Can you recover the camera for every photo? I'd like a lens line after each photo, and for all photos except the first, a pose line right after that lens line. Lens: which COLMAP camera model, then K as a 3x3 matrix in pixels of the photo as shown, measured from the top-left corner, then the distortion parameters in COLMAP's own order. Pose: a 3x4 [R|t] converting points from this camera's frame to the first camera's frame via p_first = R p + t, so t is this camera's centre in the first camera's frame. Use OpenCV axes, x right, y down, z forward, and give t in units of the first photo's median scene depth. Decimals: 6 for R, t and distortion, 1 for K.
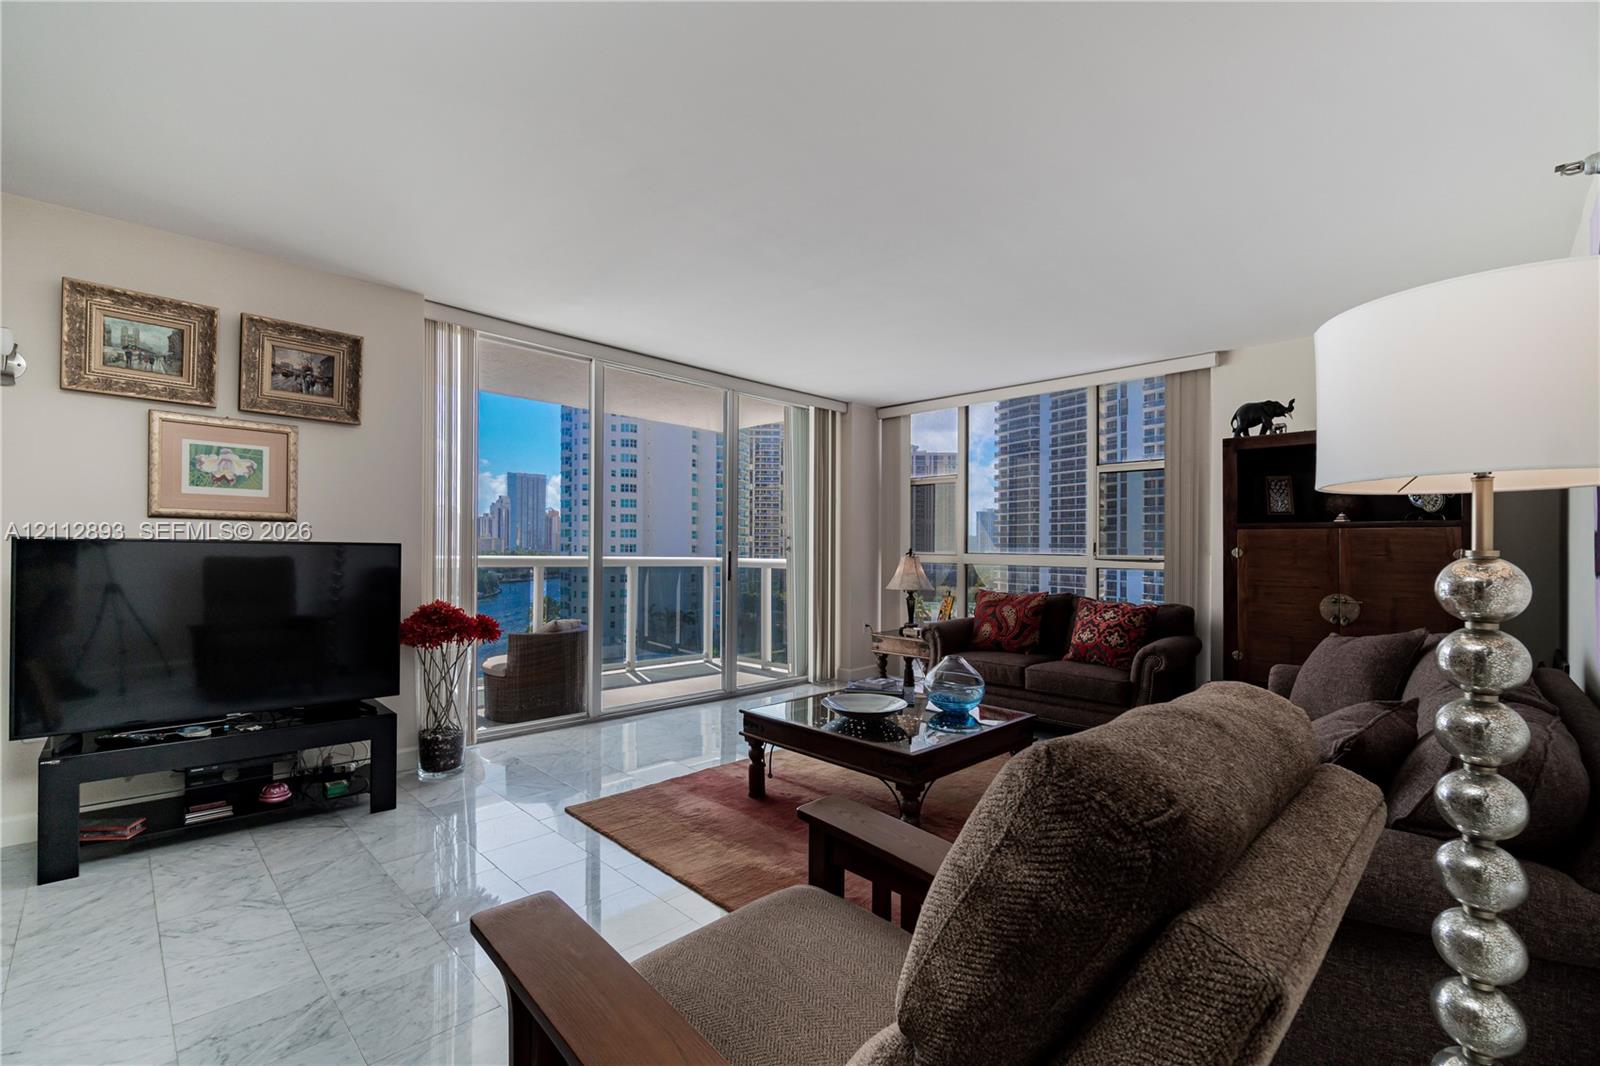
lens RADIAL K [[701.3, 0, 775.8], [0, 701.3, 547.0], [0, 0, 1]] dist [-0.006737, 0.004504]
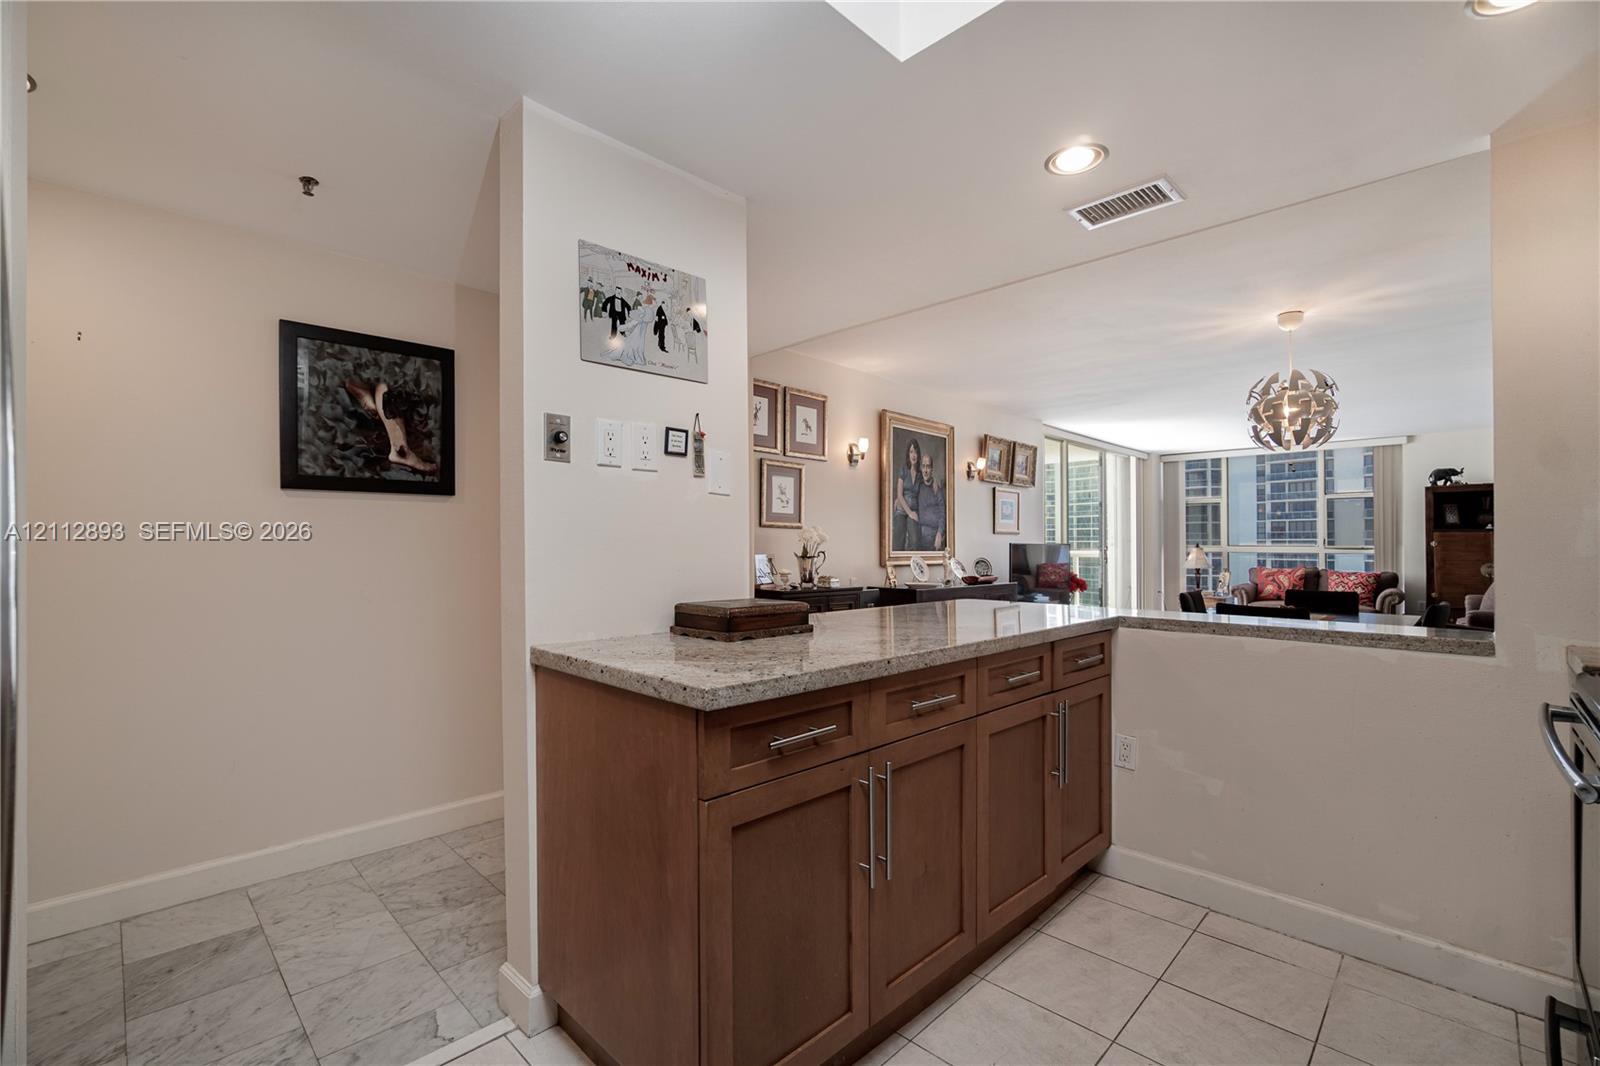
lens RADIAL K [[701.3, 0, 795.9], [0, 701.3, 546.0], [0, 0, 1]] dist [-0.006737, 0.004504]
pose [[0.999517, -0.011826, 0.028741, -1.091980], [0.011655, 0.999913, 0.006131, -0.017420], [-0.028811, -0.005793, 0.999568, -0.846512]]
